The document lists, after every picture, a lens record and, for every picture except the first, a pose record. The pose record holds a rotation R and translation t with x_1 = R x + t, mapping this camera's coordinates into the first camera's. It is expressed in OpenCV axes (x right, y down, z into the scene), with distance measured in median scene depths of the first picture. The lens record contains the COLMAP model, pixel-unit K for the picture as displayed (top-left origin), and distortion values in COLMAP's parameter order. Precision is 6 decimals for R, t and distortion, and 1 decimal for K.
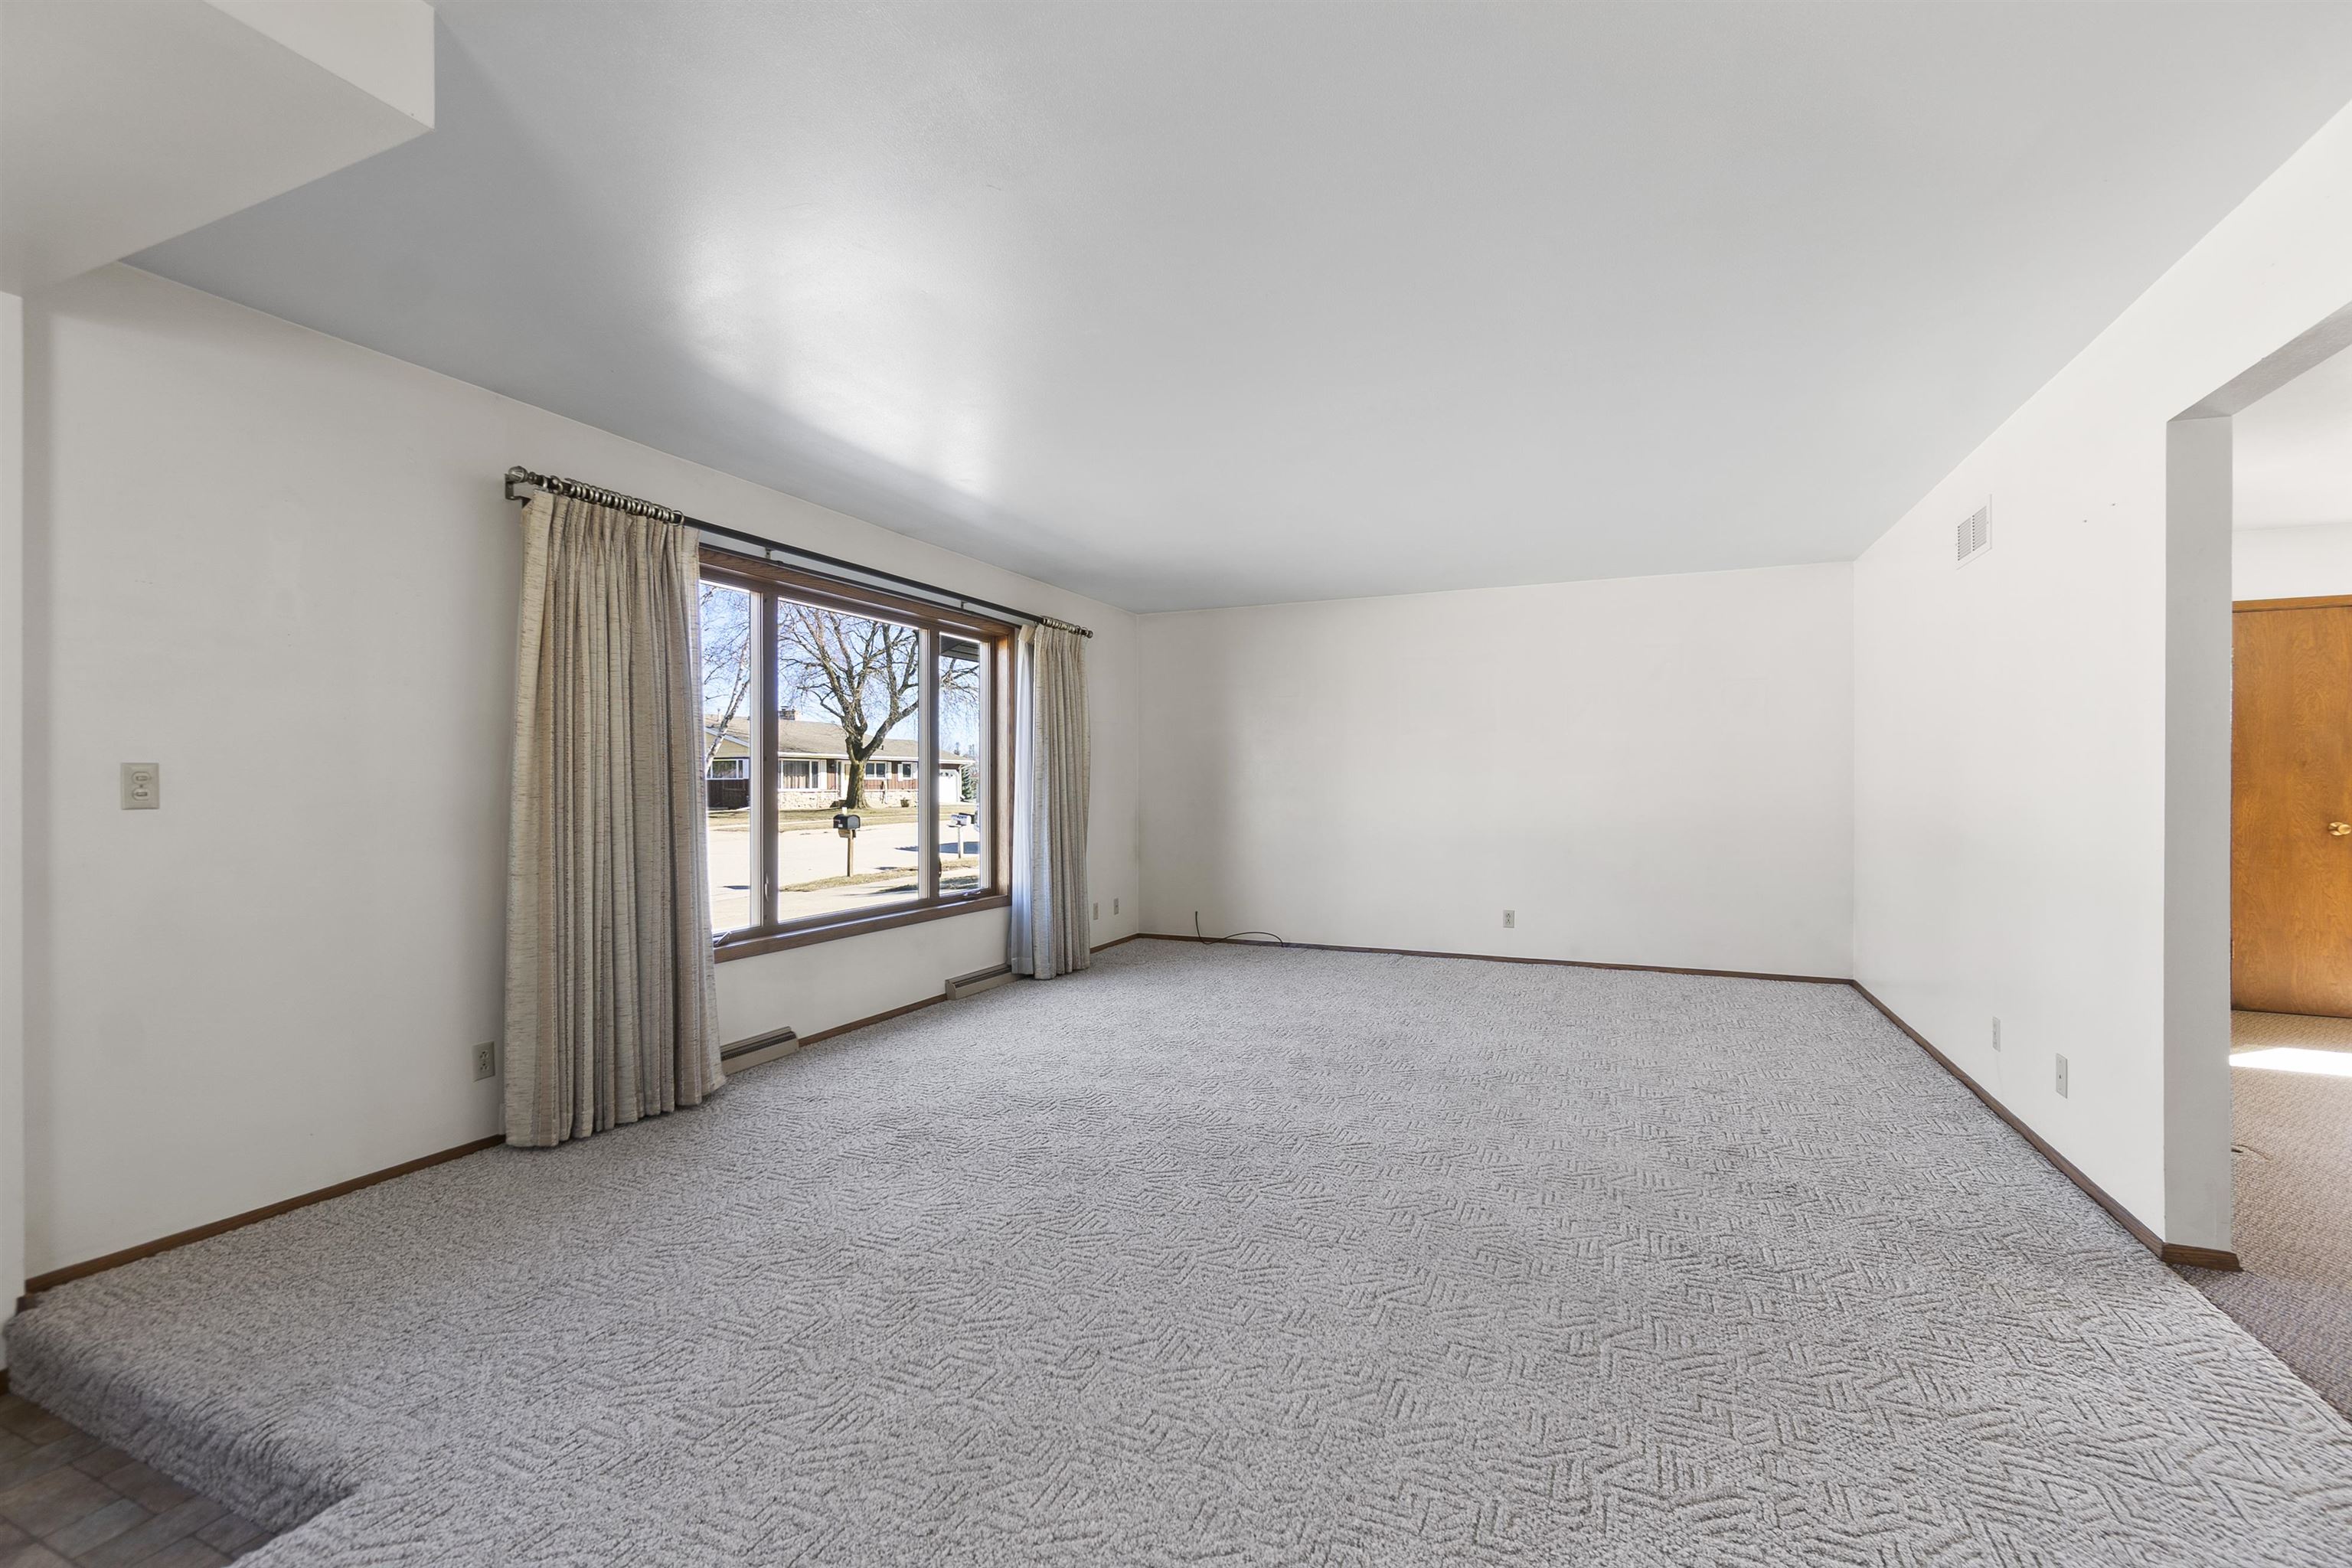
lens RADIAL K [[1019.9, 0, 1176.0], [0, 1019.9, 784.0], [0, 0, 1]] dist [-0.003687, -0.000498]
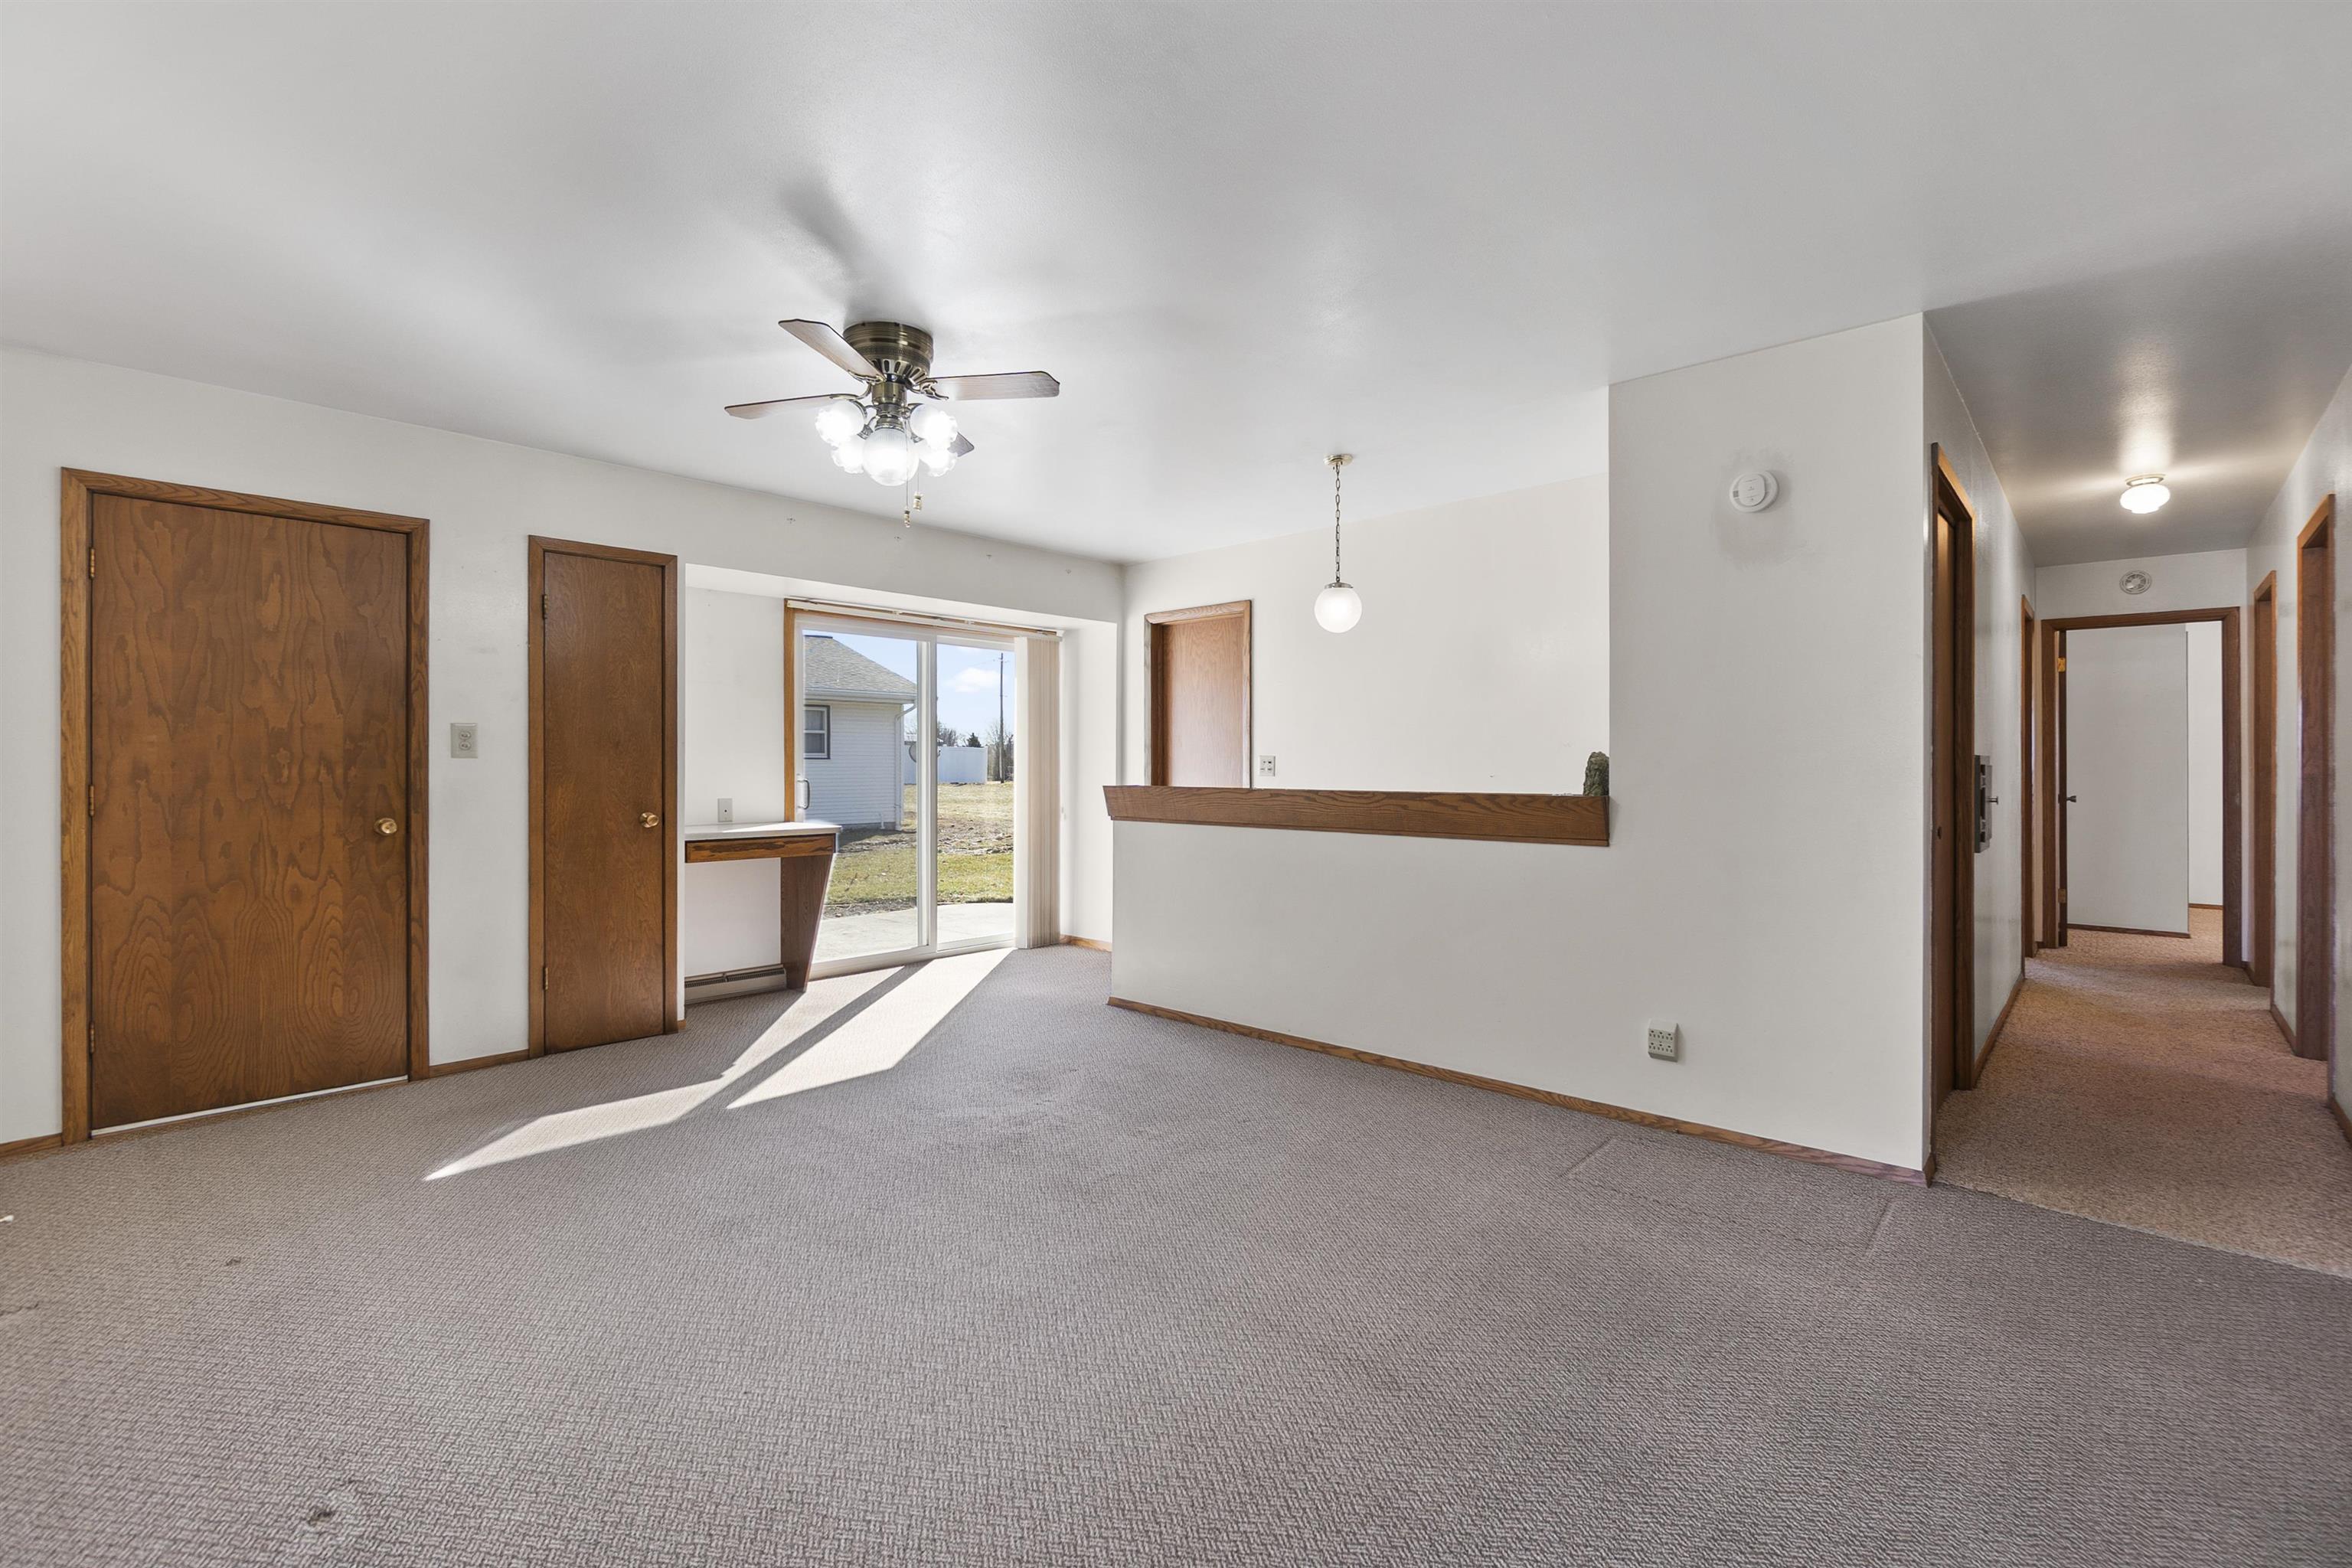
lens RADIAL K [[1021.8, 0, 1174.5], [0, 1021.8, 770.1], [0, 0, 1]] dist [-0.010070, -0.000195]
pose [[0.323107, -0.003435, 0.946356, 0.712805], [0.002352, 0.999993, 0.002827, -0.000417], [-0.946359, 0.001312, 0.323113, 0.444730]]
